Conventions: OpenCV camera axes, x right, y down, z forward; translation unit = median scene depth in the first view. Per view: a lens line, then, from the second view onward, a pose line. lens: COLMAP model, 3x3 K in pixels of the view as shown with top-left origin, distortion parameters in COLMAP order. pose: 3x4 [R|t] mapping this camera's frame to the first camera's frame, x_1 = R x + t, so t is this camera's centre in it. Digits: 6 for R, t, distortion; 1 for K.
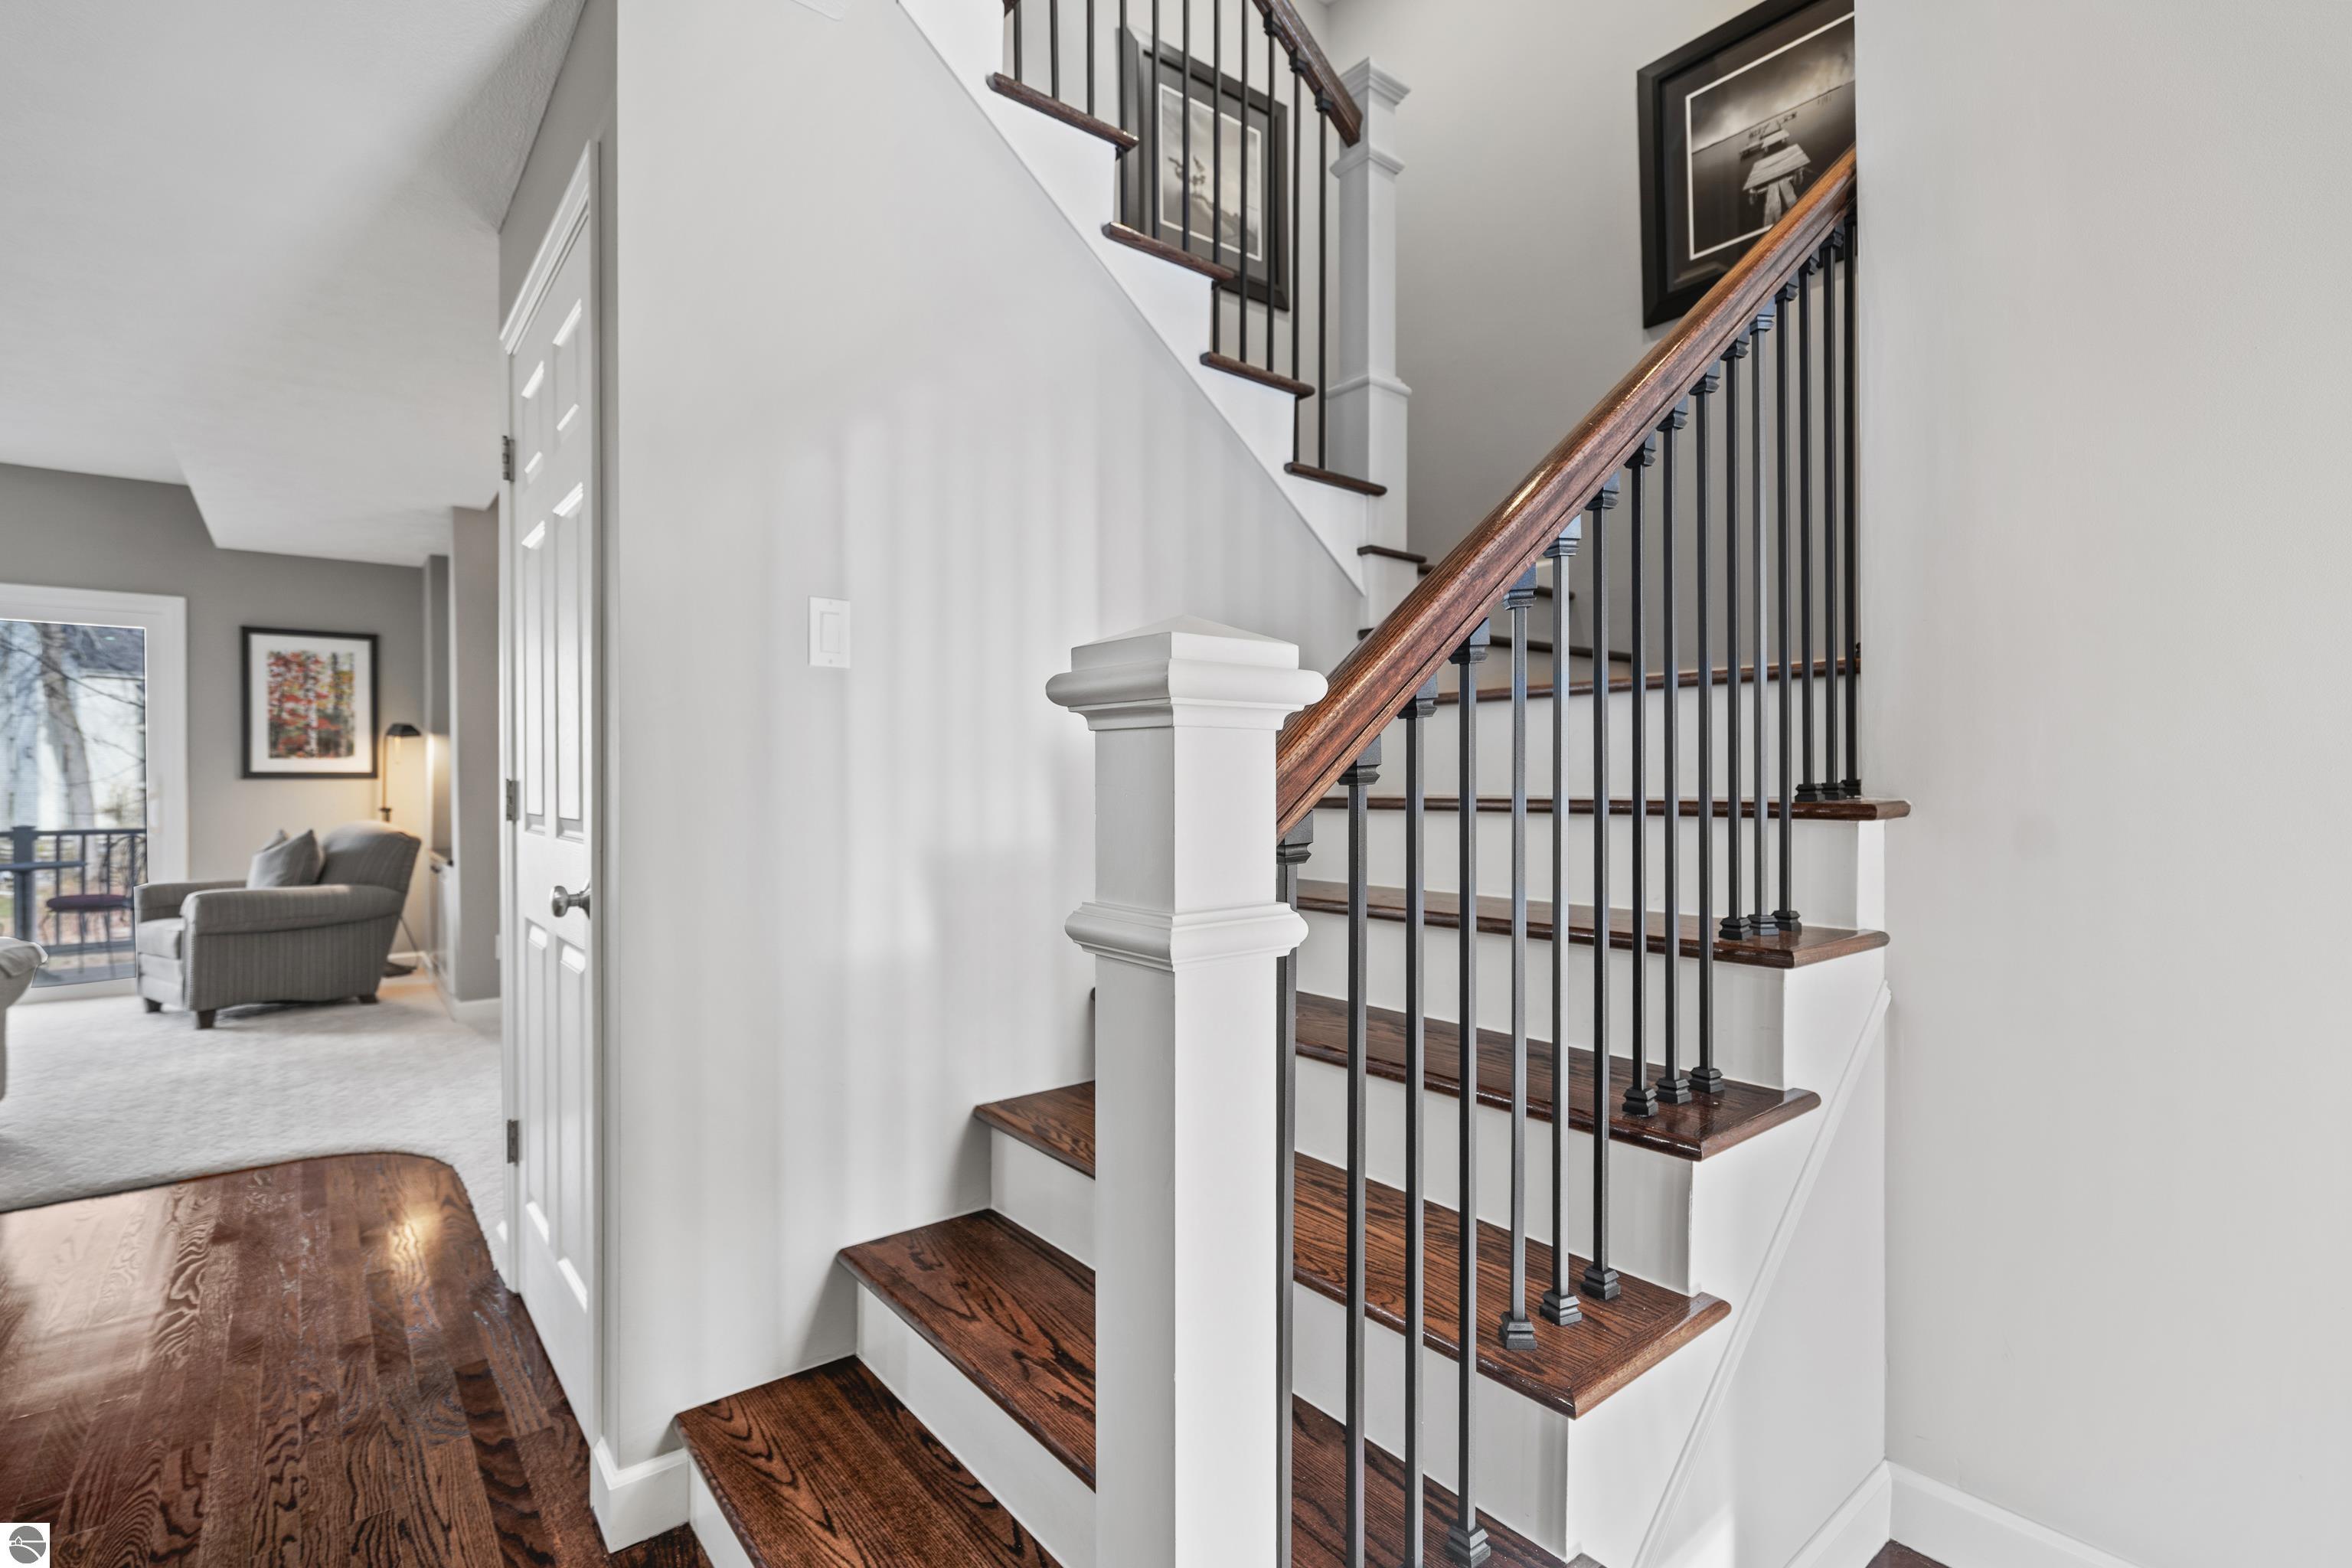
lens RADIAL K [[1083.5, 0, 1176.0], [0, 1083.5, 784.0], [0, 0, 1]] dist [-0.001384, -0.000465]
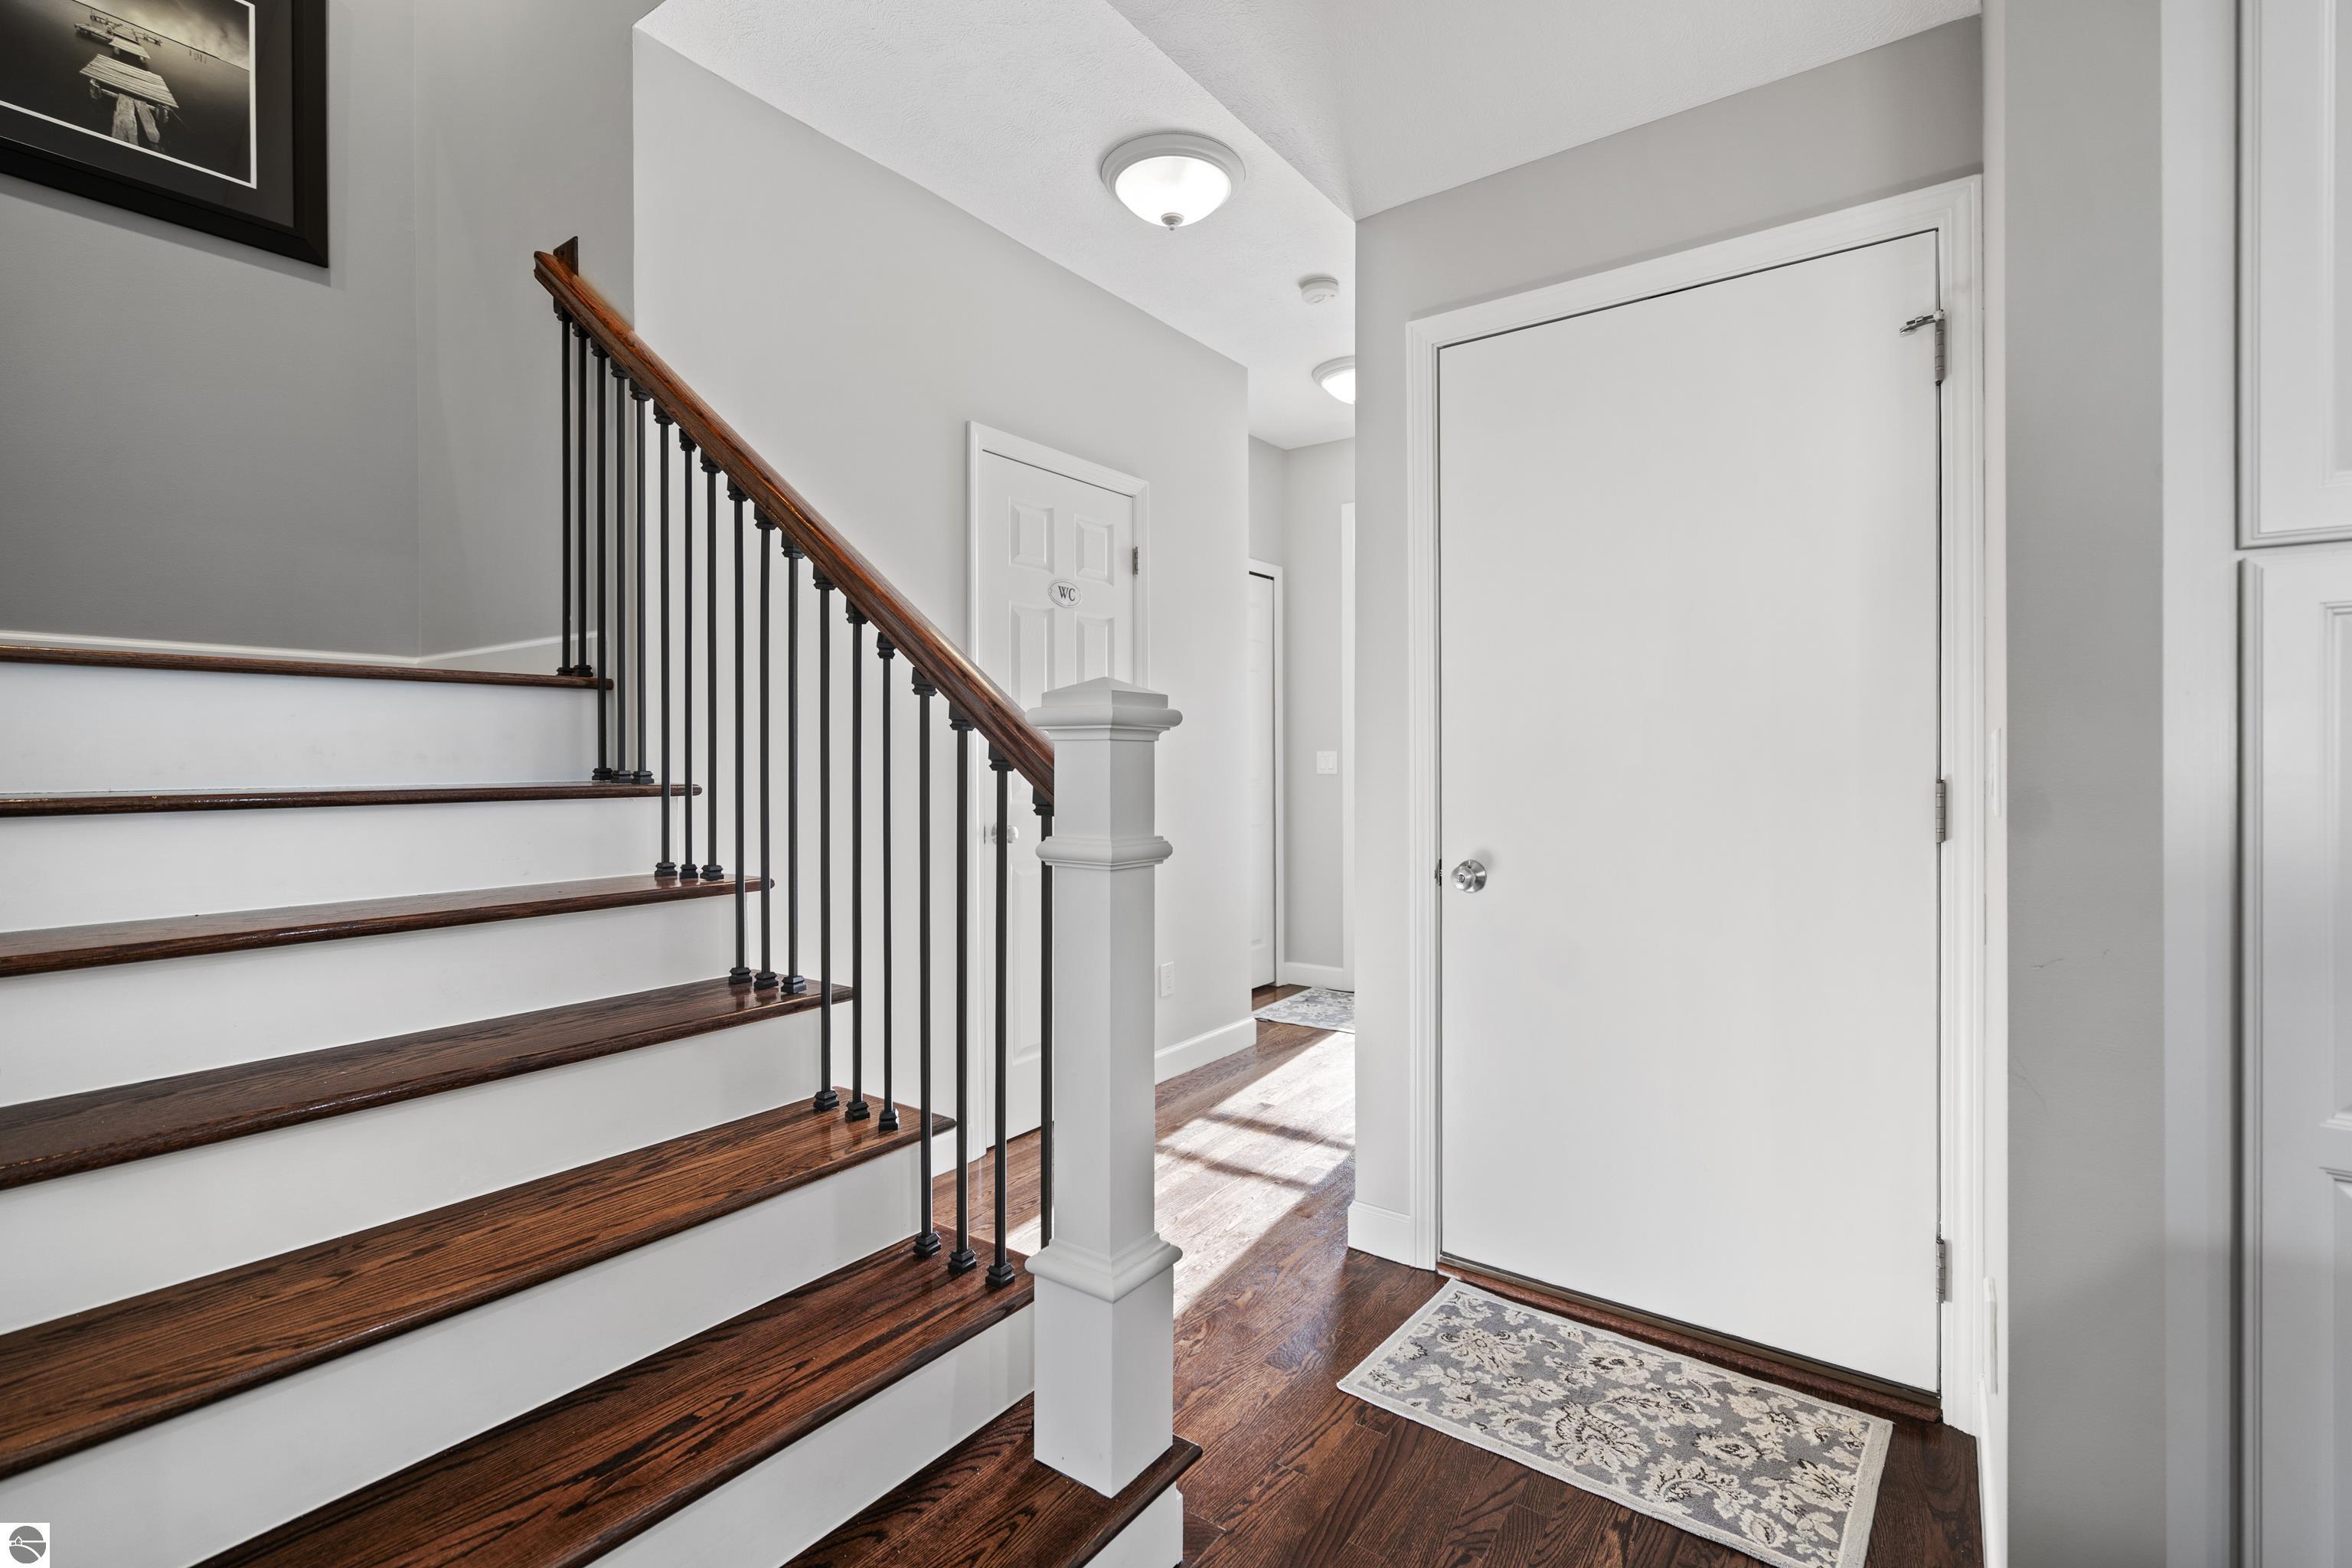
lens RADIAL K [[1071.5, 0, 1179.5], [0, 1071.5, 771.0], [0, 0, 1]] dist [0.001611, 0.000711]
pose [[-0.267624, -0.005246, 0.963509, -0.939328], [0.009491, 0.999922, 0.008080, -0.004628], [-0.963477, 0.011307, -0.267554, 0.733190]]
